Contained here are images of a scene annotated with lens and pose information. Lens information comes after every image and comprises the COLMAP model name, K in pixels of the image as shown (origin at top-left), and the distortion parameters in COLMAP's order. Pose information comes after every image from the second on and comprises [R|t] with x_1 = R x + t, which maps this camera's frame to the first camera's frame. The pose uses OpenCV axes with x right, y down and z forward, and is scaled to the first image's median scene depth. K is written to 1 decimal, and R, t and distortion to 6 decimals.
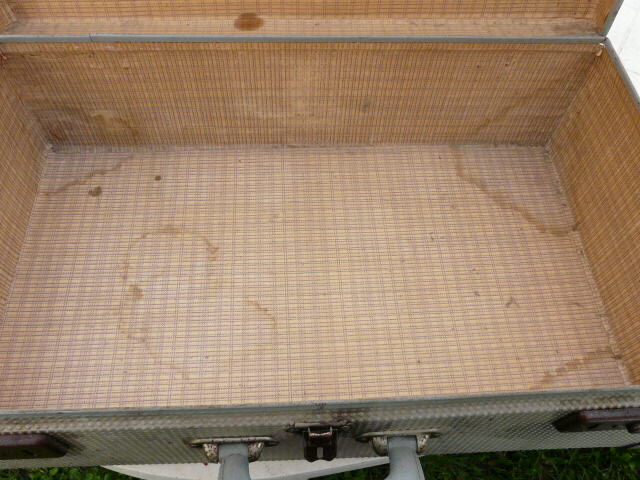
lens RADIAL K [[528.5, 0, 318.0], [0, 528.5, 239.7], [0, 0, 1]] dist [-0.084175, 0.078064]
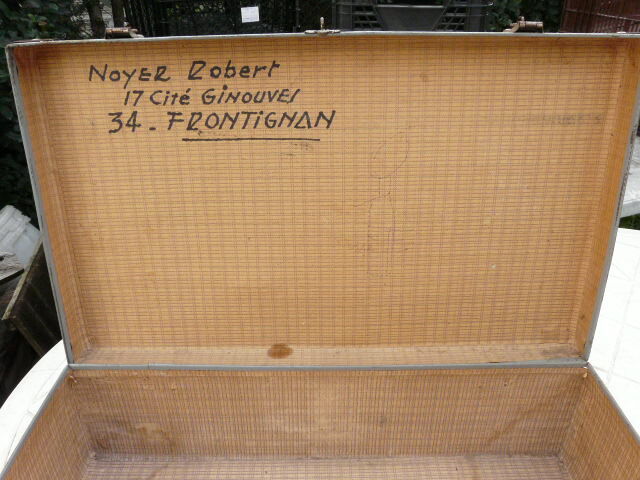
lens RADIAL K [[528.5, 0, 320.2], [0, 528.5, 238.0], [0, 0, 1]] dist [-0.084175, 0.078064]
pose [[0.998623, -0.012728, -0.050902, 0.022598], [-0.013900, 0.871286, -0.490578, -0.053790], [0.050594, 0.490610, 0.869909, -0.161031]]
